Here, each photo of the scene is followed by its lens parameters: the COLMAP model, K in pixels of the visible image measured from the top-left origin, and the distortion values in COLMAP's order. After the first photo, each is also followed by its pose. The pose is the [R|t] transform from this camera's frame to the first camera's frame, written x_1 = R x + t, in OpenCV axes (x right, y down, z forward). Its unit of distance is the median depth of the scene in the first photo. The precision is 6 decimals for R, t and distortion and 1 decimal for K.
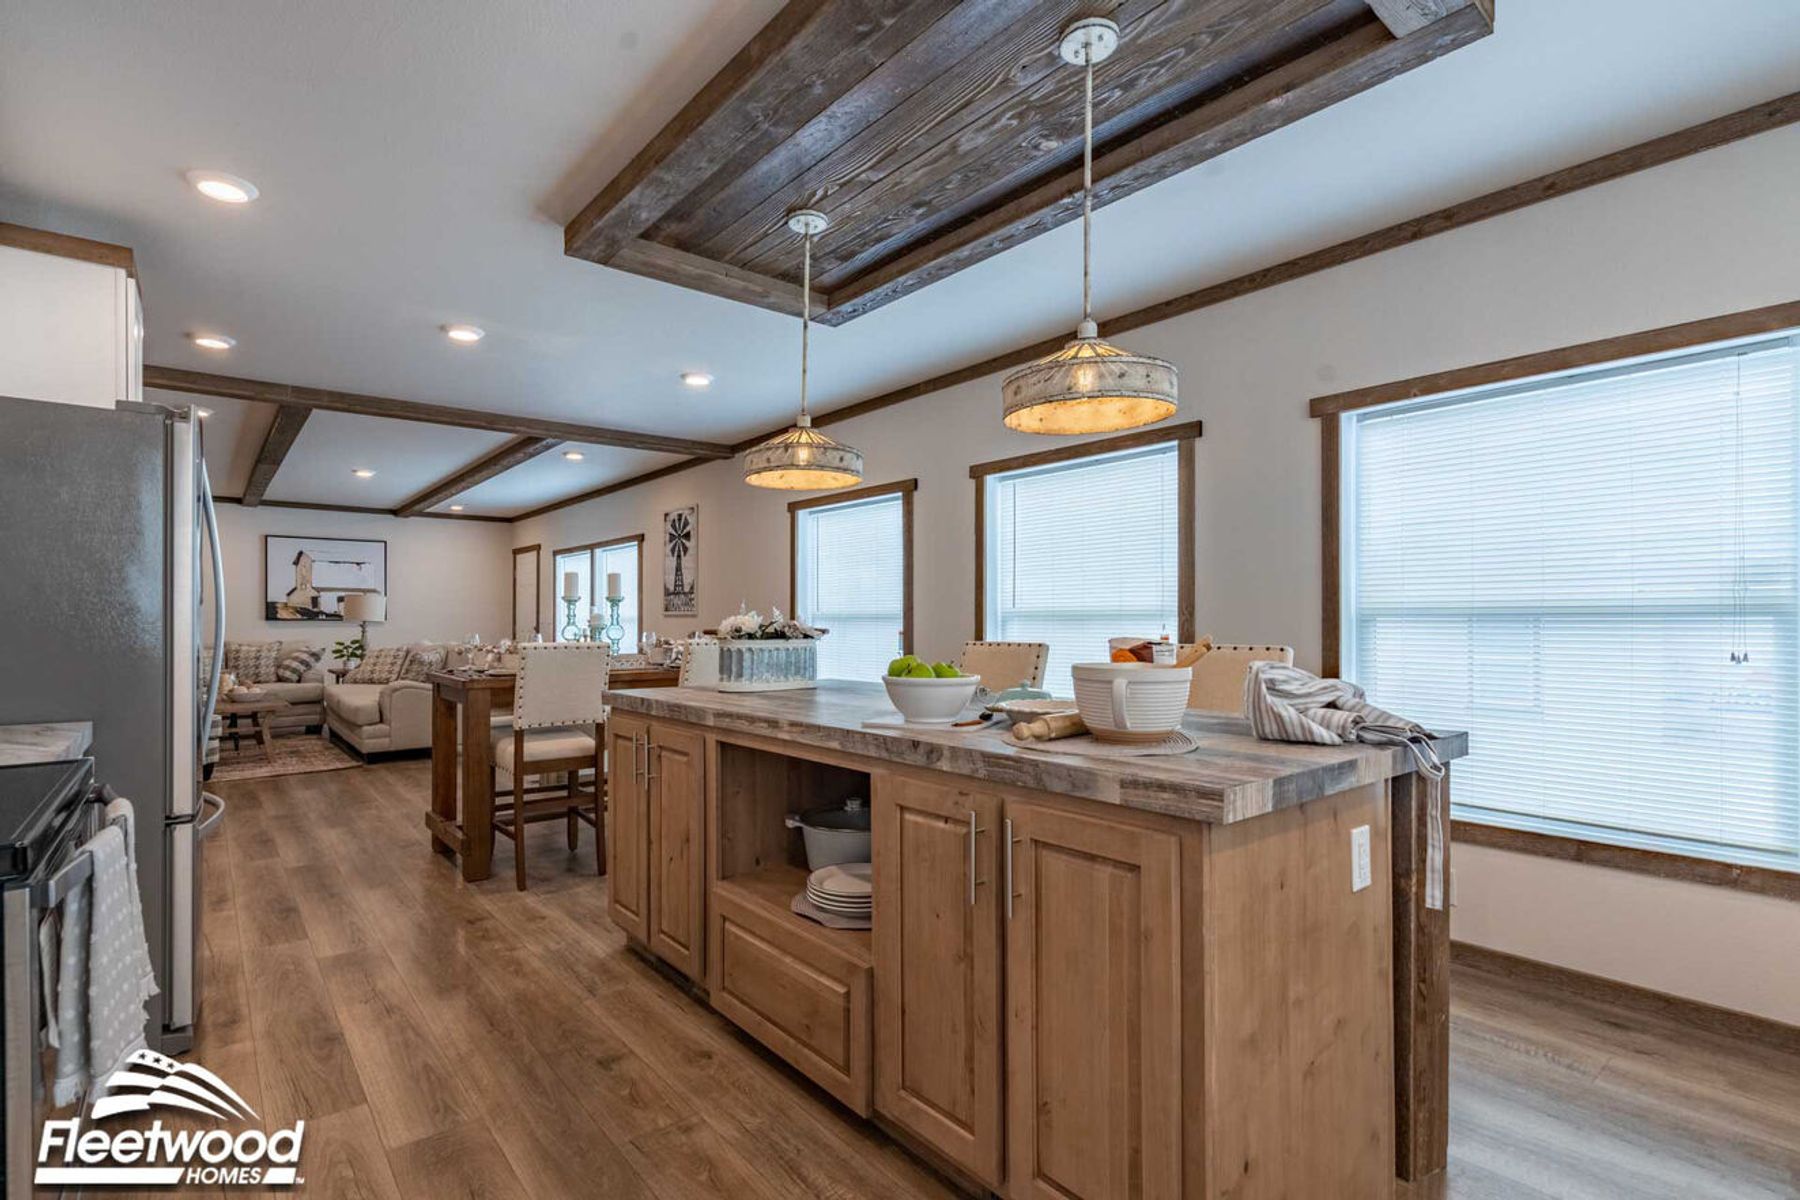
lens RADIAL K [[838.9, 0, 847.8], [0, 838.9, 617.2], [0, 0, 1]] dist [-0.003728, 0.001059]
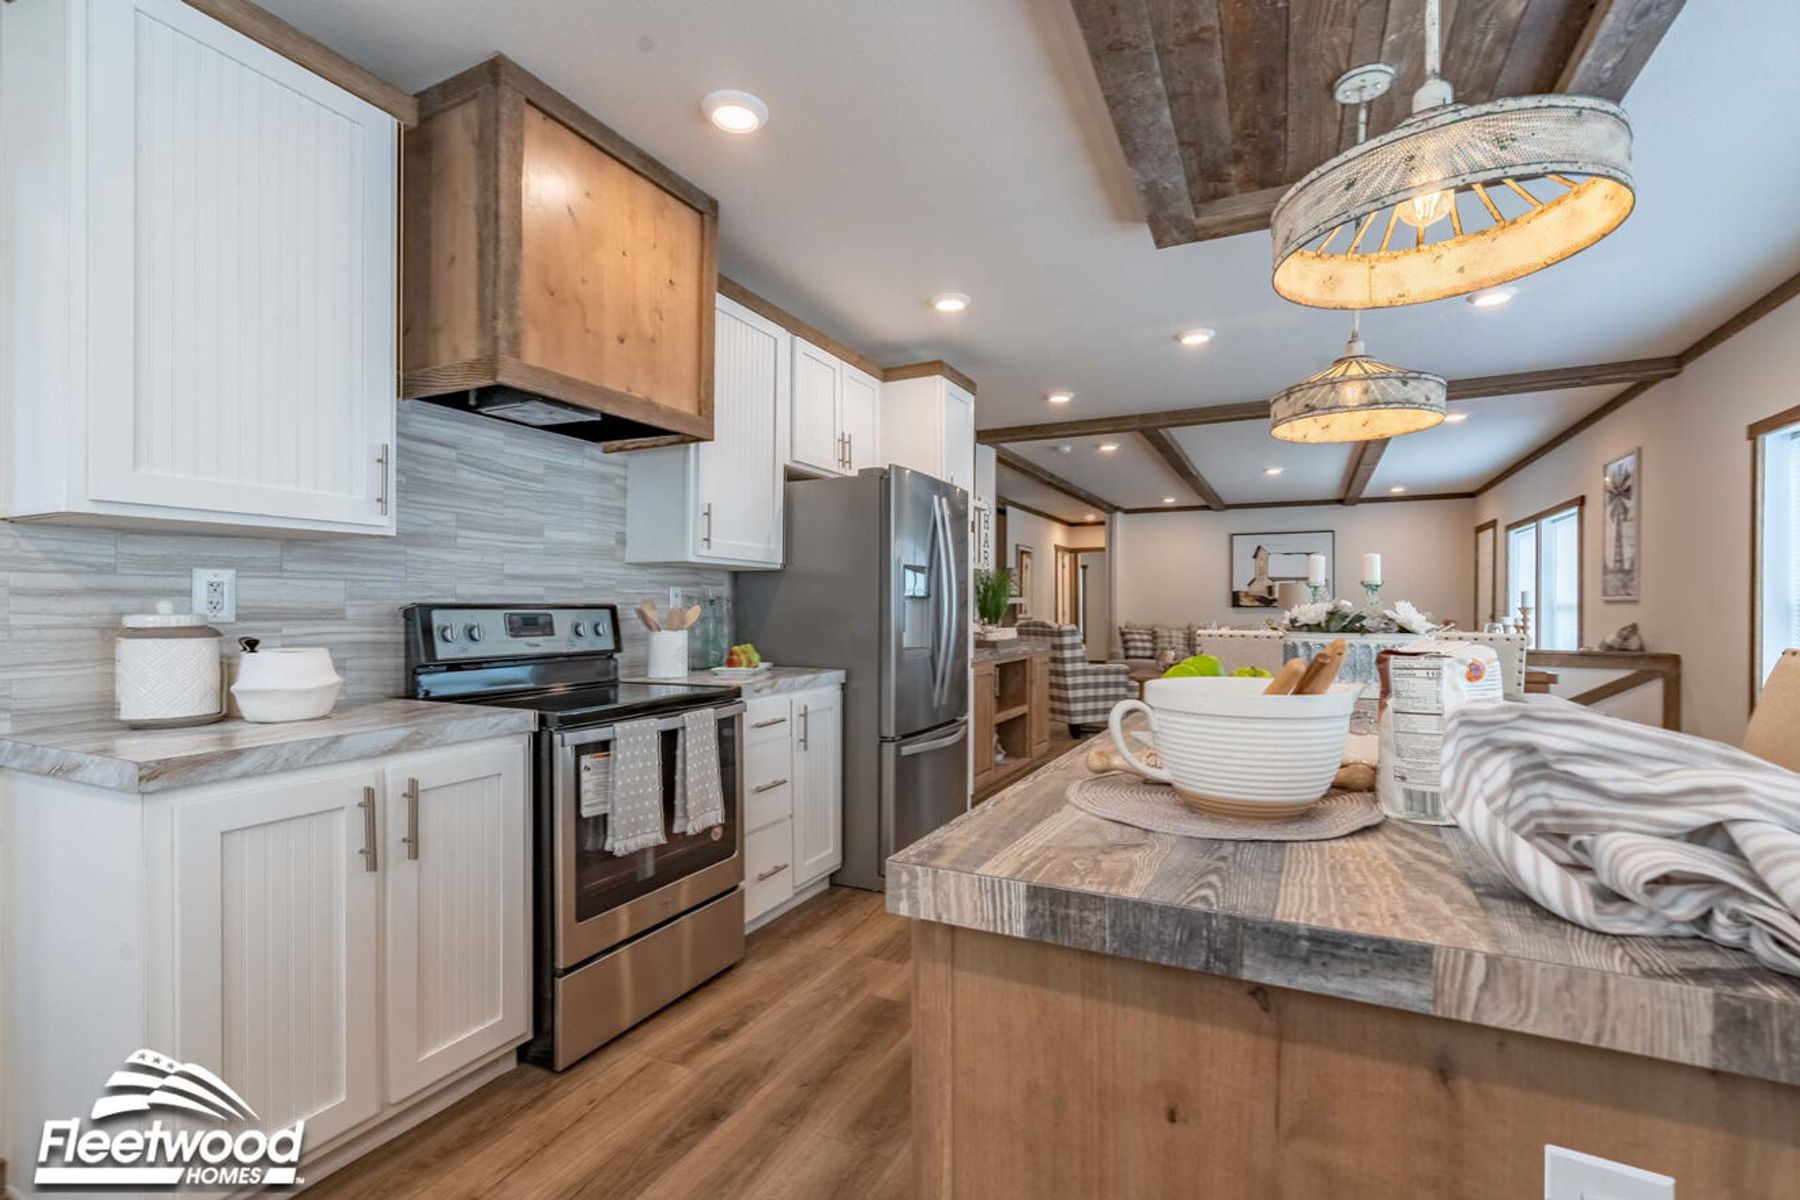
lens RADIAL K [[818.4, 0, 912.9], [0, 818.4, 604.1], [0, 0, 1]] dist [-0.004572, 0.003278]
pose [[0.451631, -0.002339, -0.892202, 0.160801], [0.002808, 0.999995, -0.001200, -0.000243], [0.892200, -0.001964, 0.451636, 0.110272]]
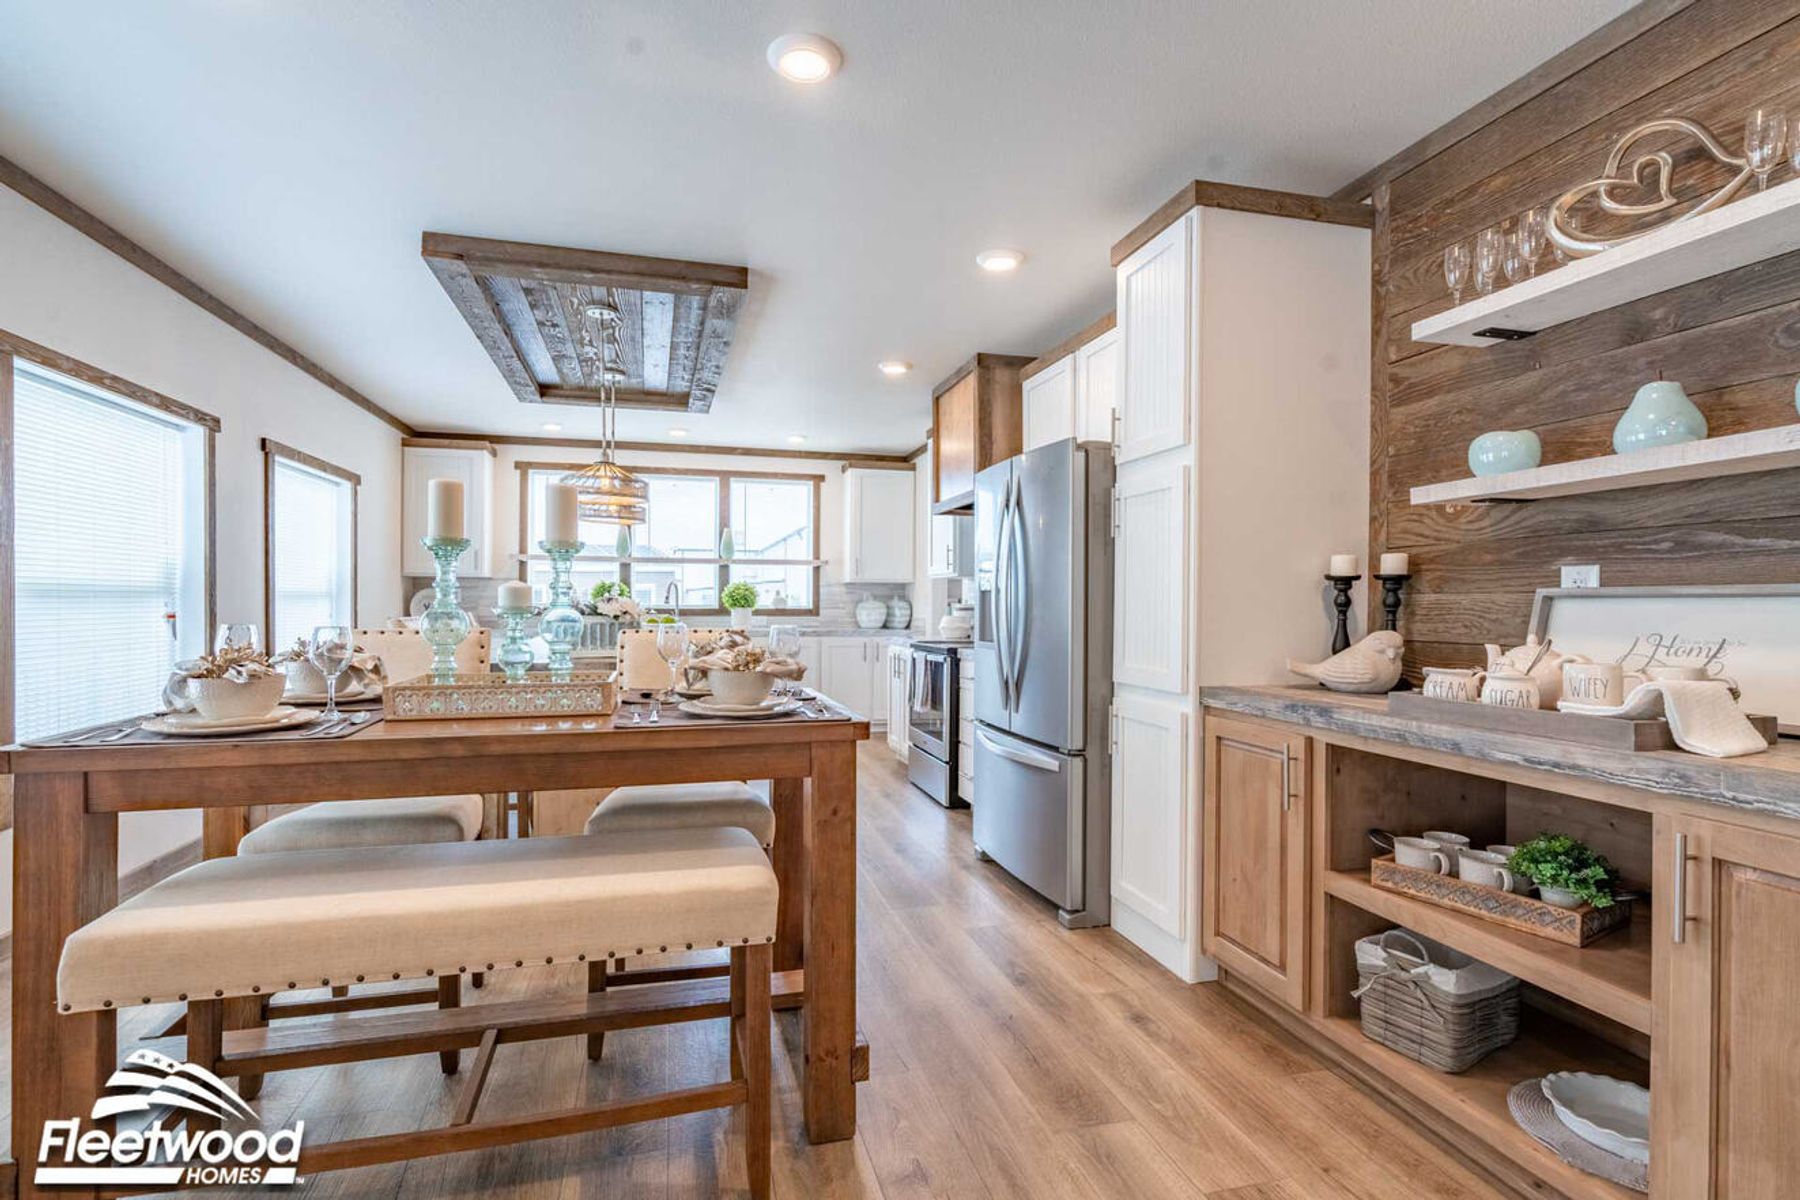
lens RADIAL K [[818.4, 0, 869.2], [0, 818.4, 604.1], [0, 0, 1]] dist [-0.004572, 0.003278]
pose [[-0.916954, -0.003818, 0.398975, -0.372736], [-0.004568, 0.999989, -0.000928, 0.003538], [-0.398967, -0.002674, -0.916961, 0.774445]]
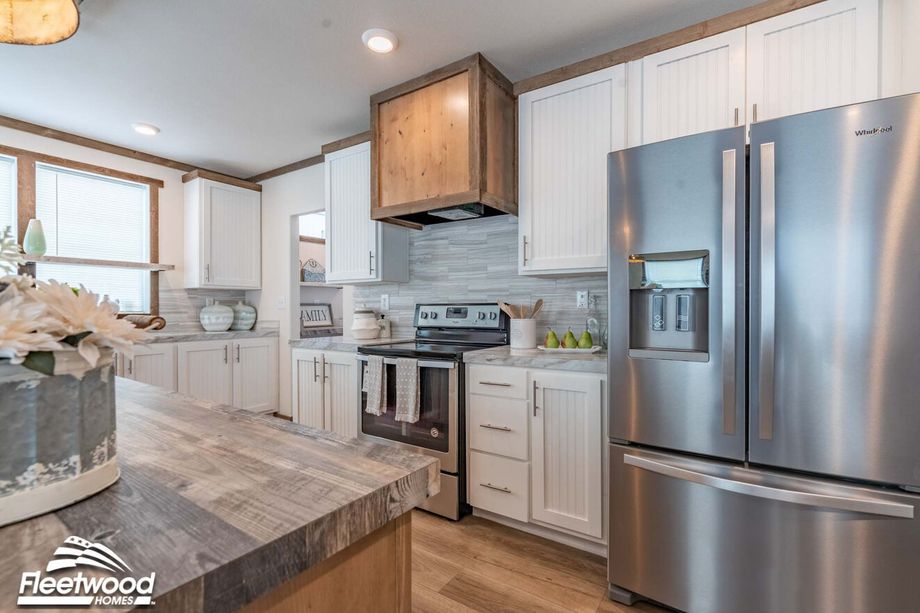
lens RADIAL K [[418.3, 0, 457.5], [0, 418.3, 309.1], [0, 0, 1]] dist [-0.004572, 0.003278]
pose [[-0.947379, 0.001498, -0.320111, -0.093283], [0.001868, 0.999998, -0.000848, 0.004376], [0.320109, -0.001401, -0.947380, 0.477809]]
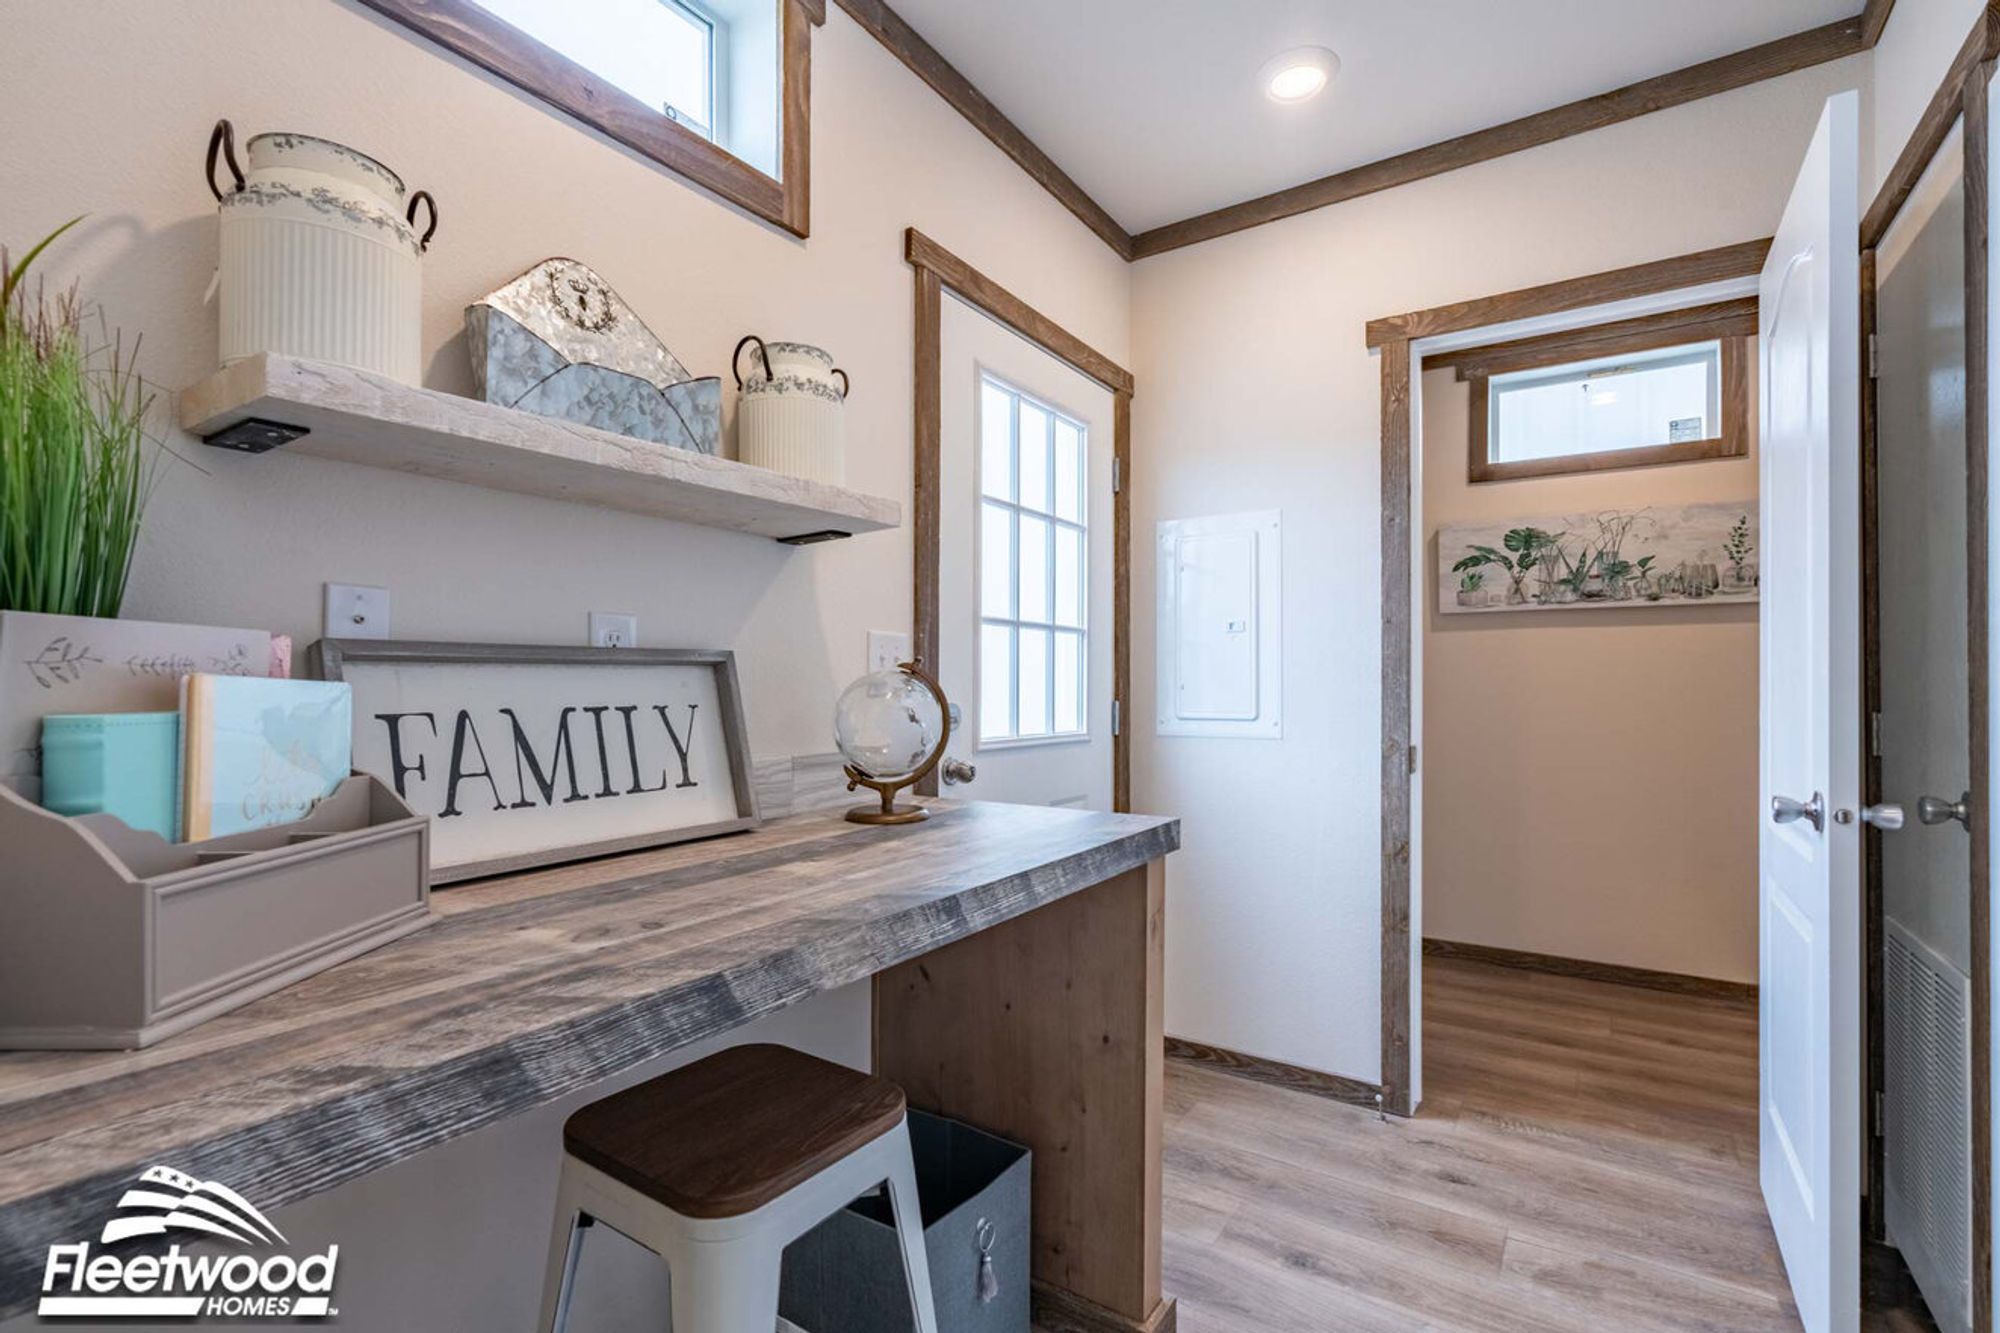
lens RADIAL K [[909.3, 0, 984.8], [0, 909.3, 679.8], [0, 0, 1]] dist [-0.004572, 0.003278]
pose [[-0.946219, -0.003490, -0.323509, -0.105372], [-0.000841, 0.999965, -0.008328, 0.001621], [0.323527, -0.007608, -0.946188, -0.064625]]
